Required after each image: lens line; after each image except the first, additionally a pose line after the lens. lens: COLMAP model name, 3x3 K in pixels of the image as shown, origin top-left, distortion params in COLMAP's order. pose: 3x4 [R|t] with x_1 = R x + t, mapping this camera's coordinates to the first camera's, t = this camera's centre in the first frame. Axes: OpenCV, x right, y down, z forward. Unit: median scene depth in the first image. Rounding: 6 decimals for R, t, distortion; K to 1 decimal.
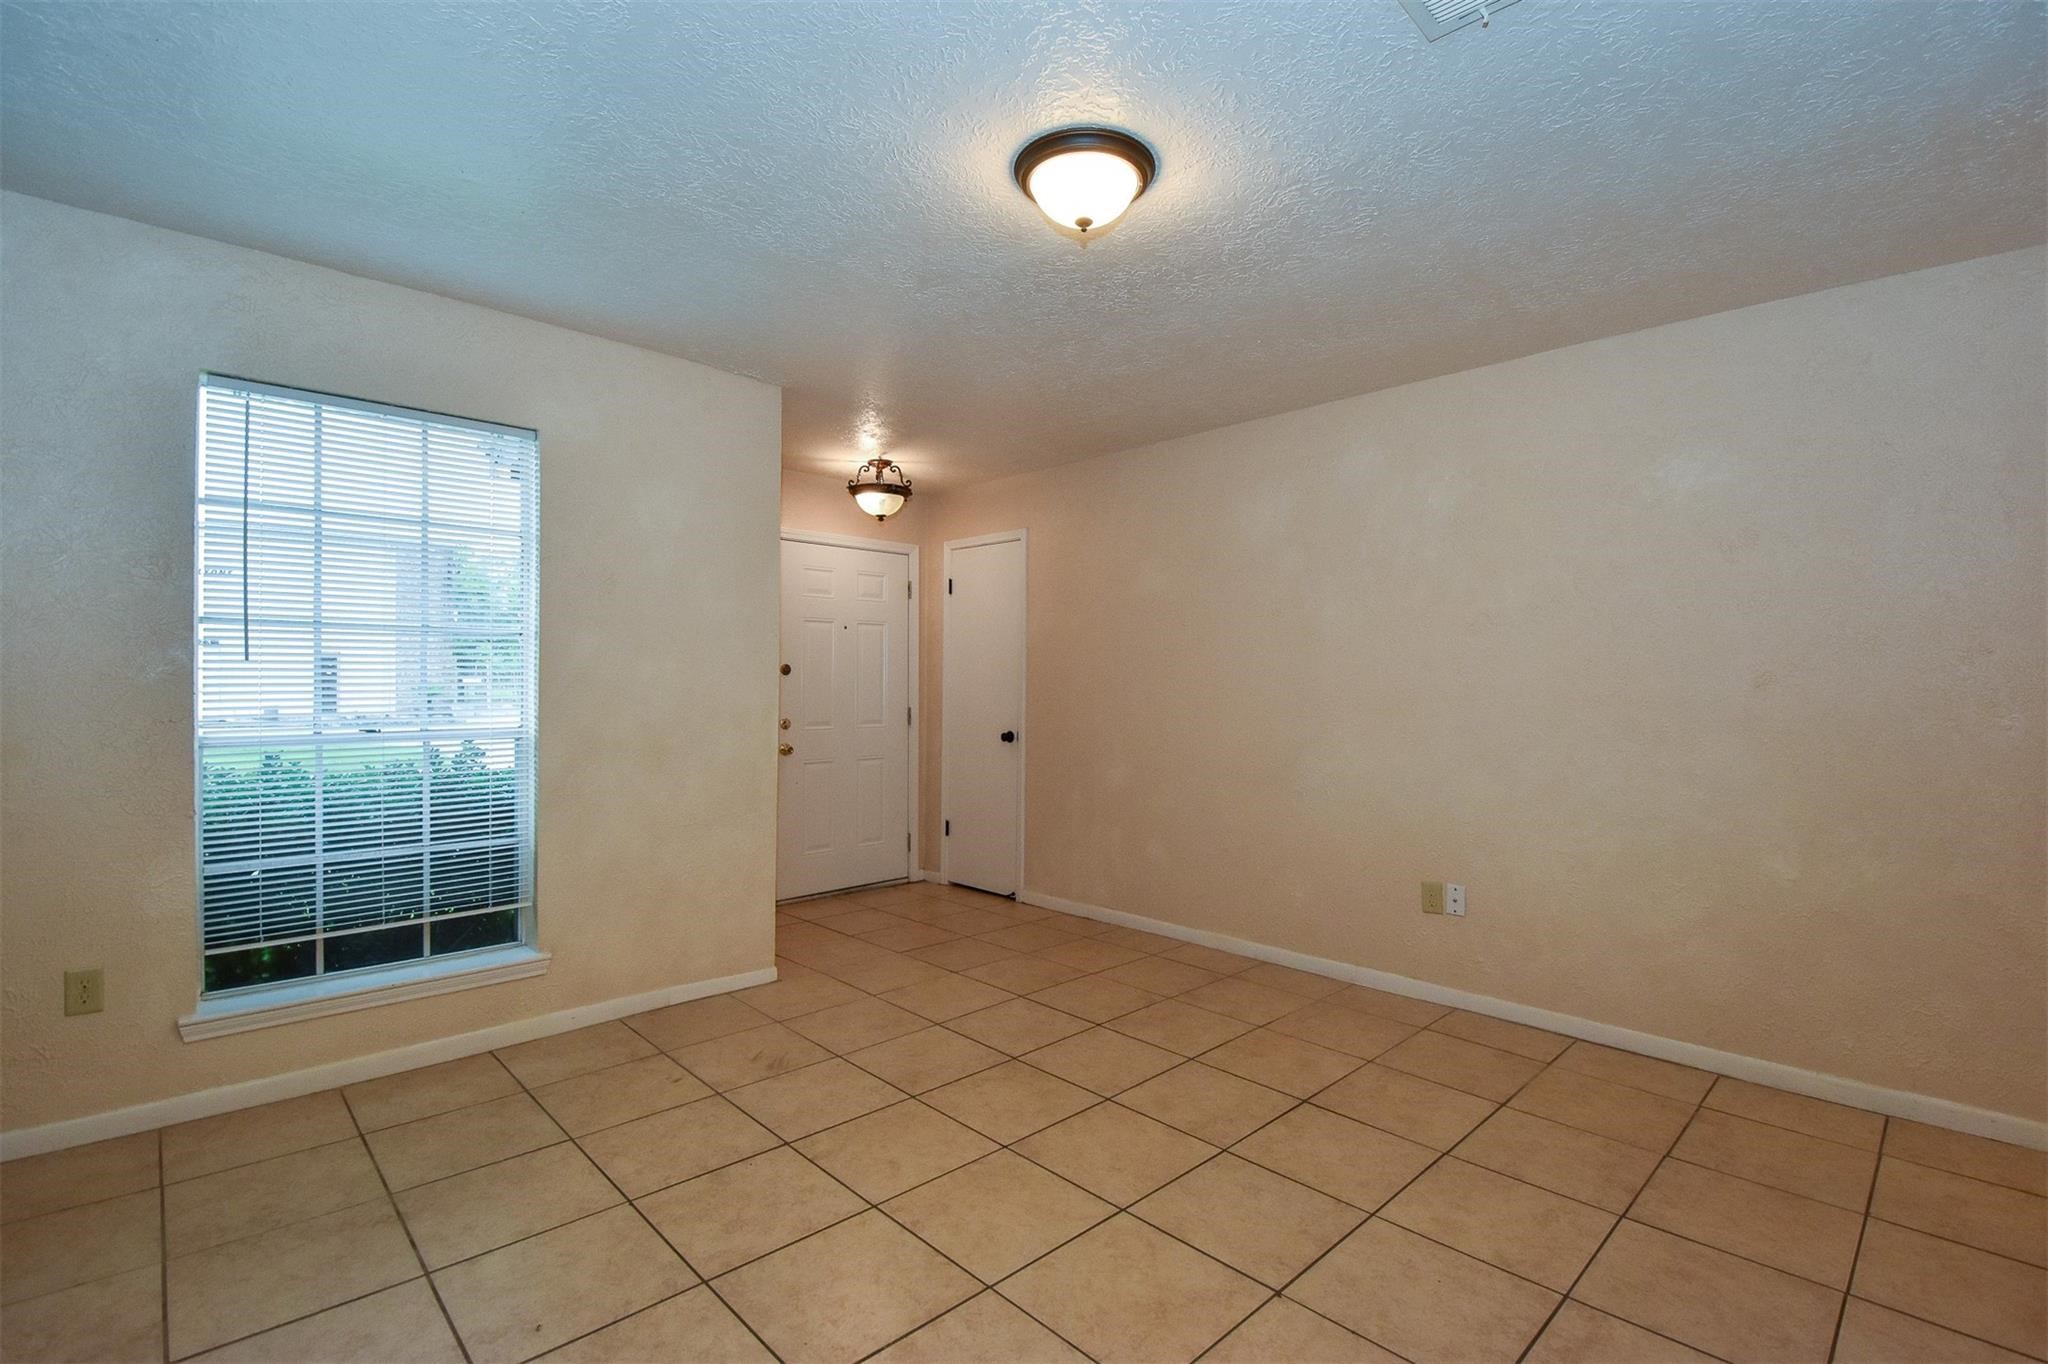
lens RADIAL K [[918.2, 0, 1038.9], [0, 918.2, 688.7], [0, 0, 1]] dist [0.022401, -0.026476]
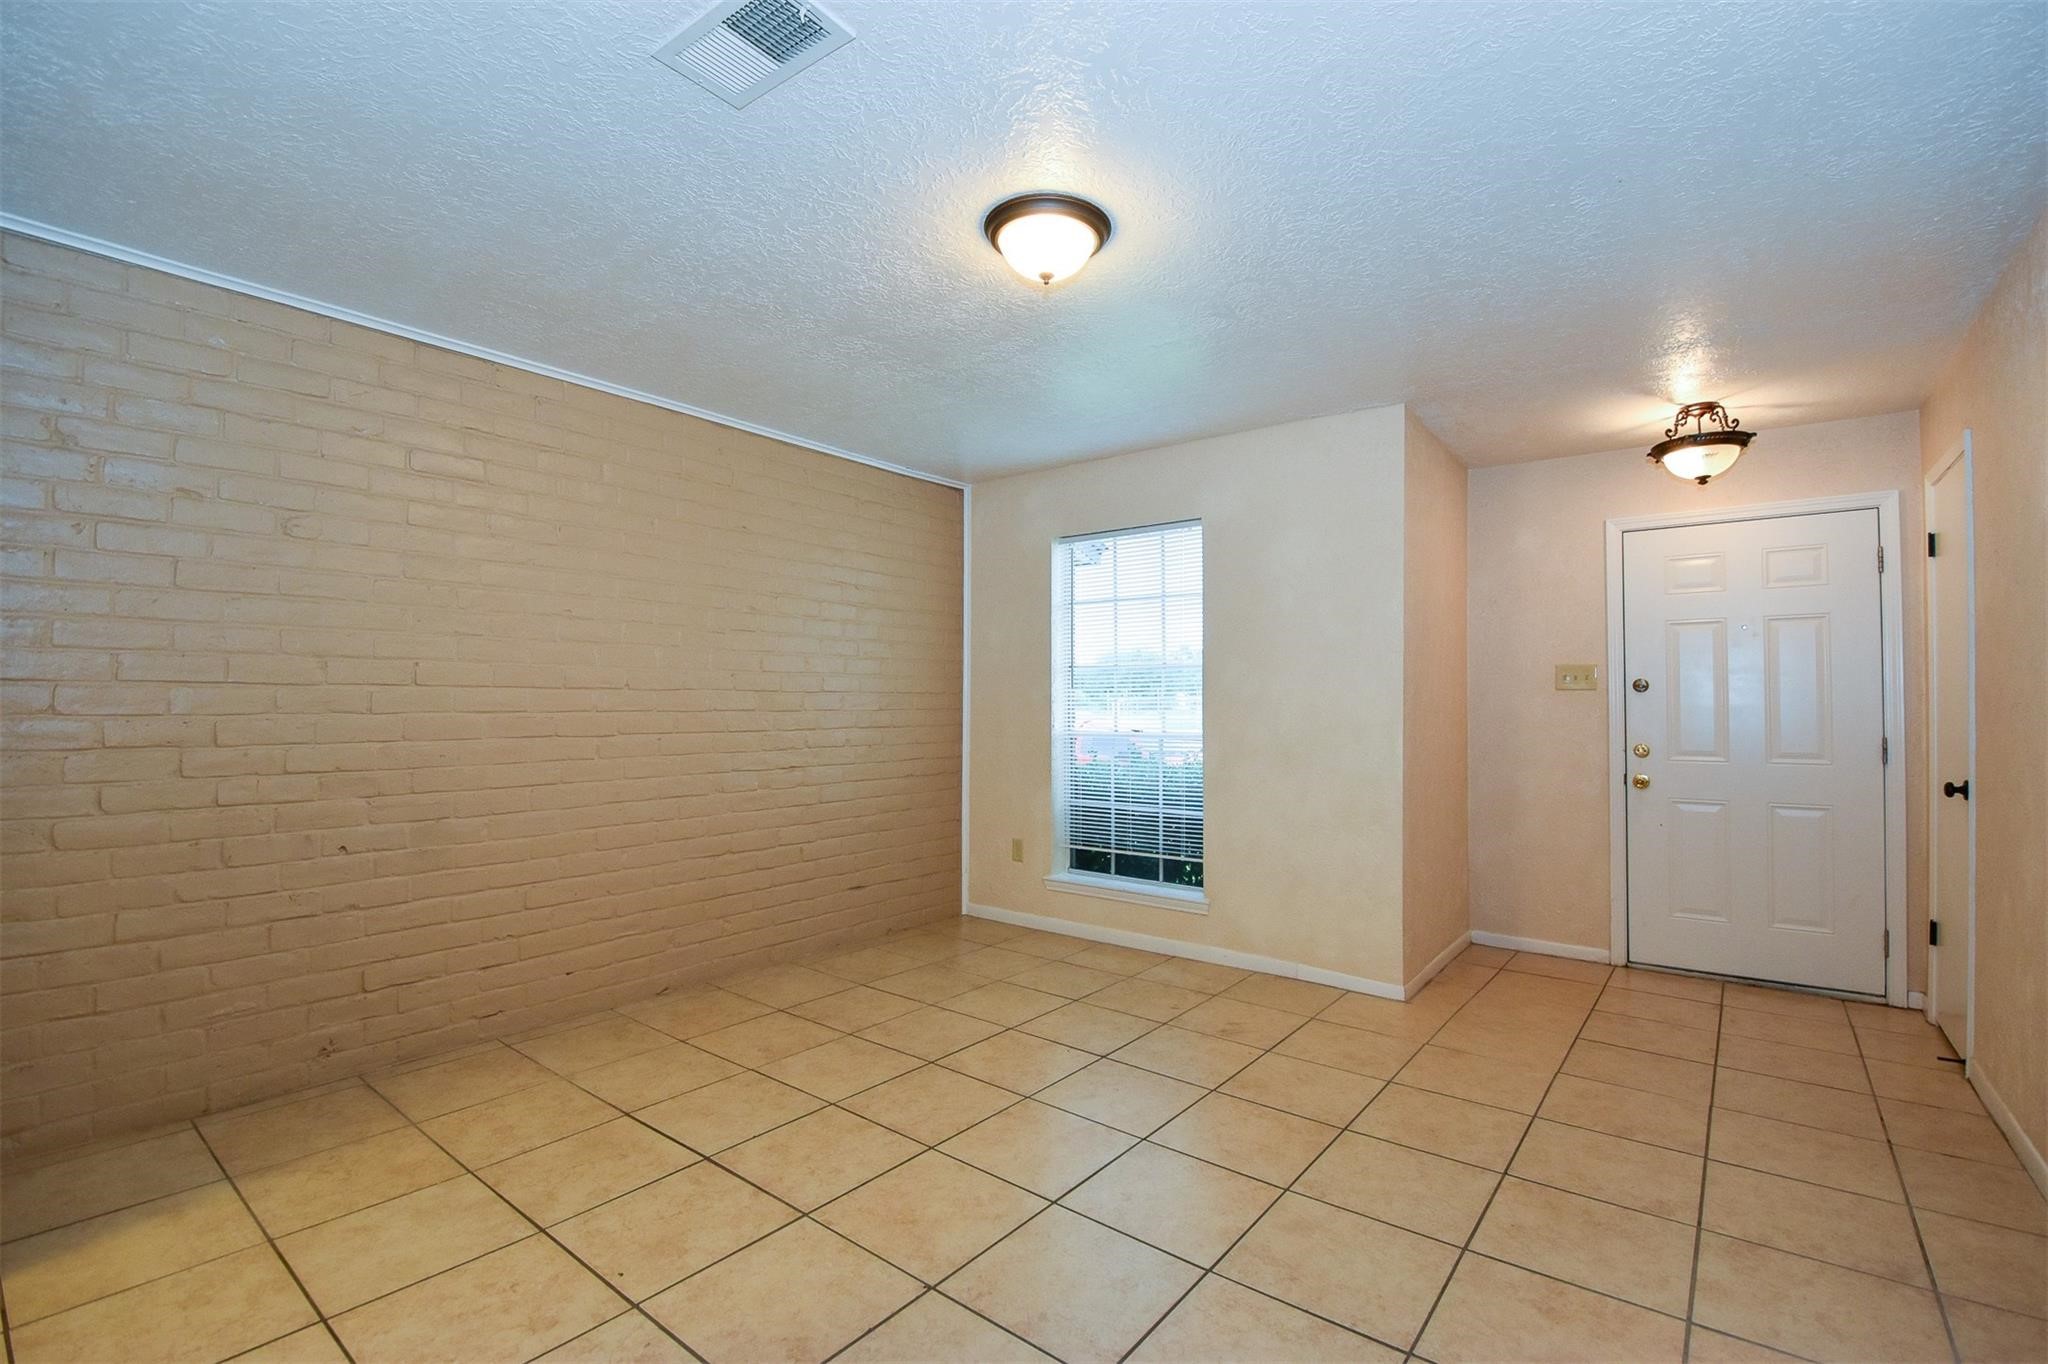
lens RADIAL K [[897.3, 0, 1039.4], [0, 897.3, 687.2], [0, 0, 1]] dist [0.013837, -0.022650]
pose [[0.139527, -0.025622, -0.989887, 0.776116], [-0.008625, 0.999596, -0.027089, 0.013291], [0.990181, 0.012317, 0.139249, 0.593698]]
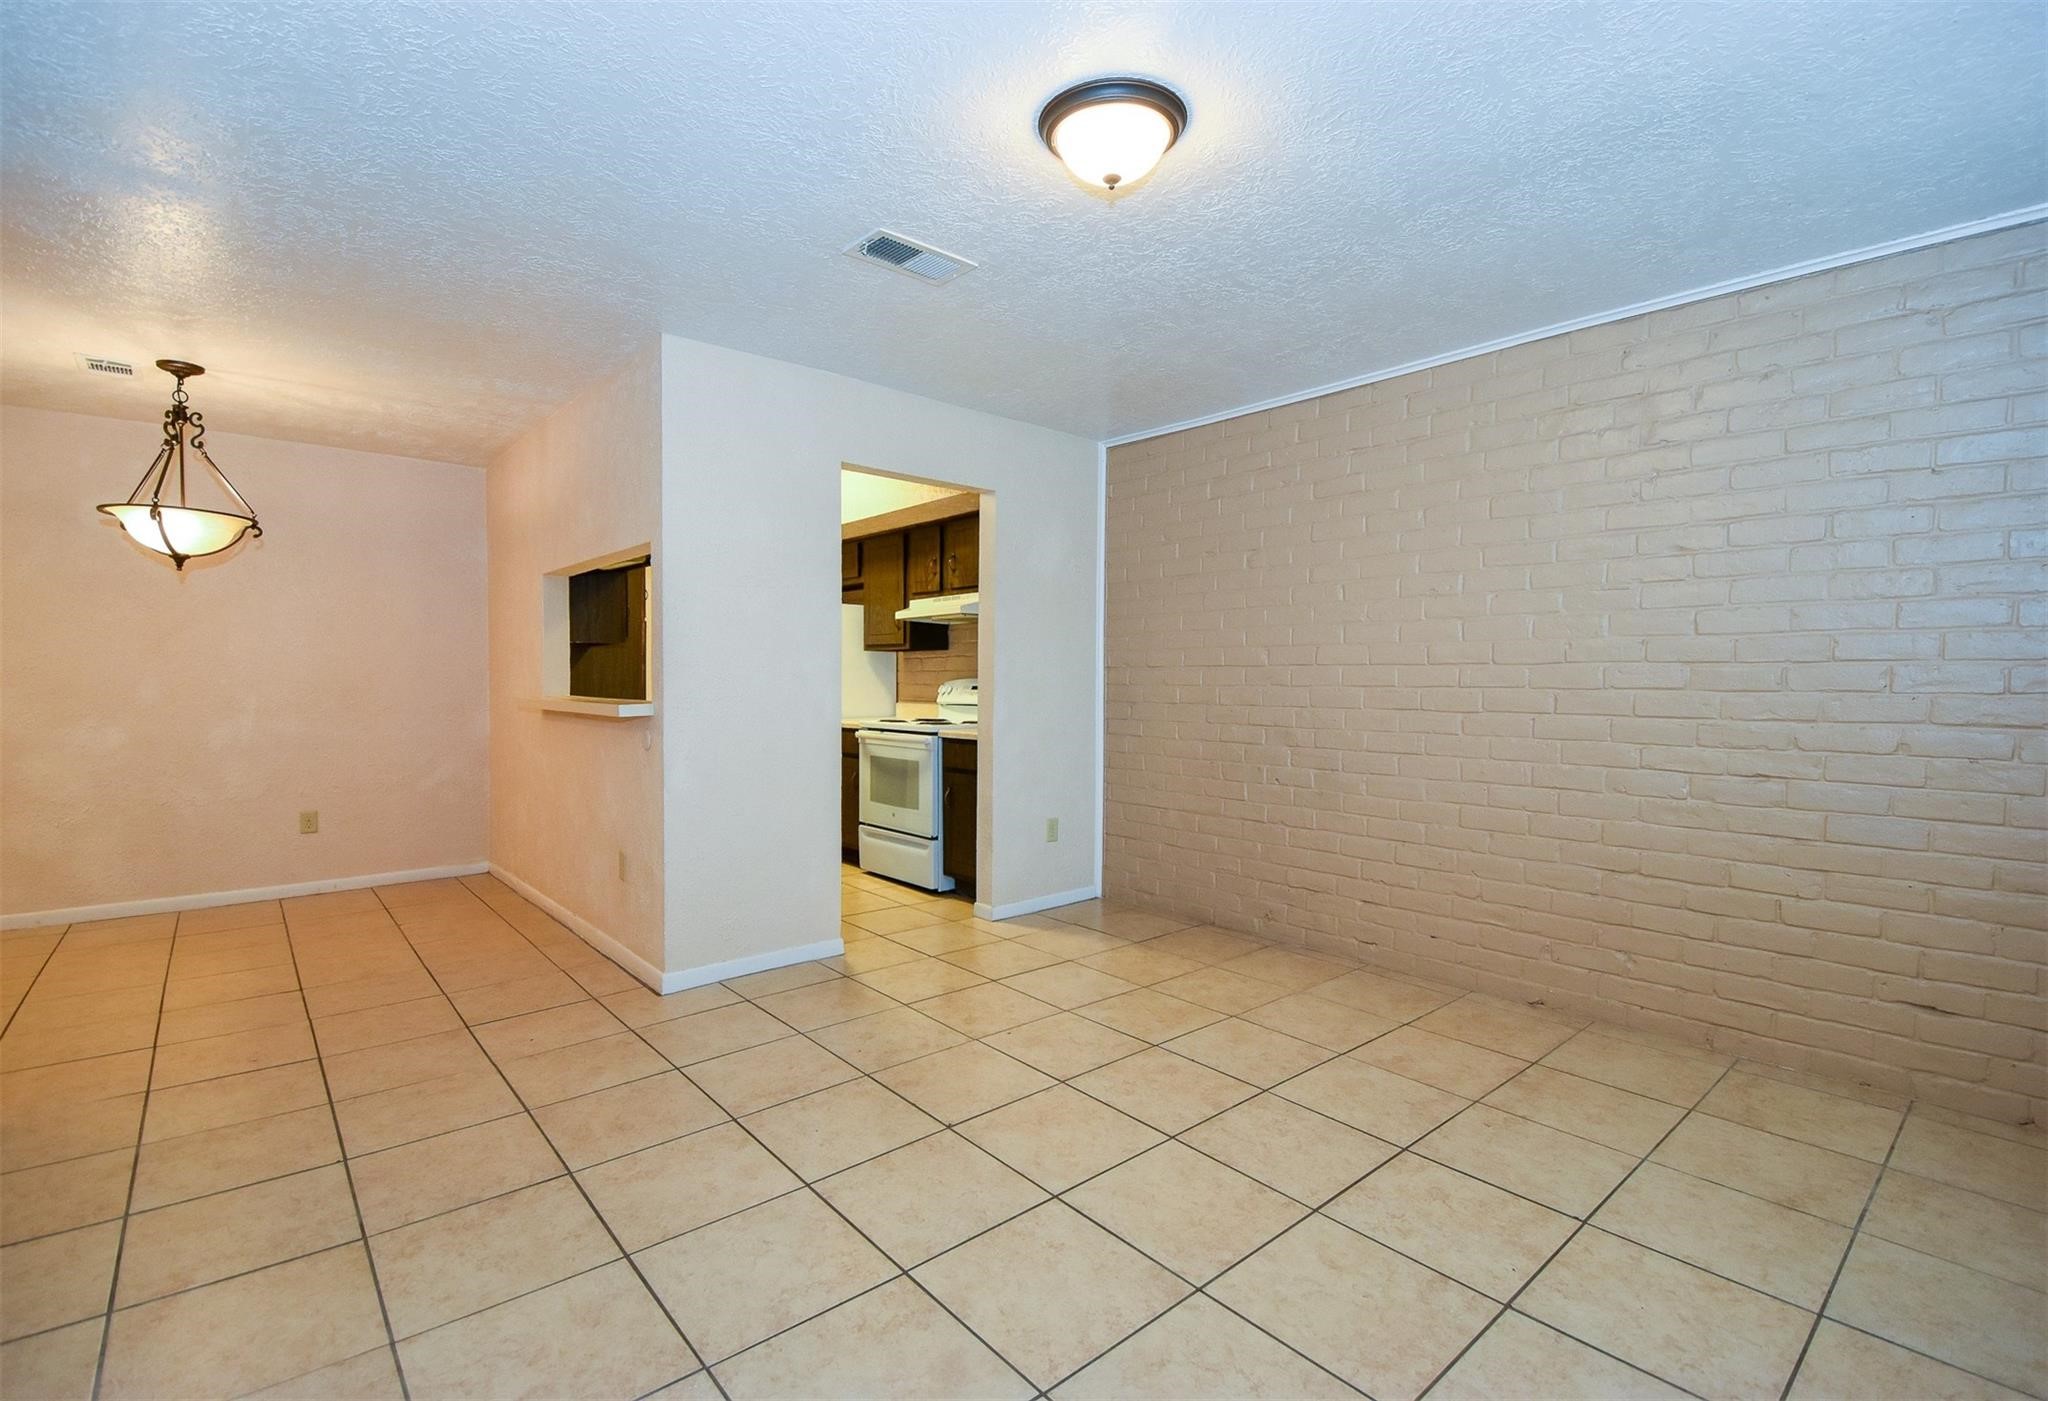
lens RADIAL K [[920.7, 0, 1010.1], [0, 920.7, 704.4], [0, 0, 1]] dist [0.021541, -0.025244]
pose [[-0.997892, -0.014258, 0.063312, 0.059979], [-0.012028, 0.999298, 0.035467, 0.005437], [-0.063774, 0.034631, -0.997363, 1.393668]]
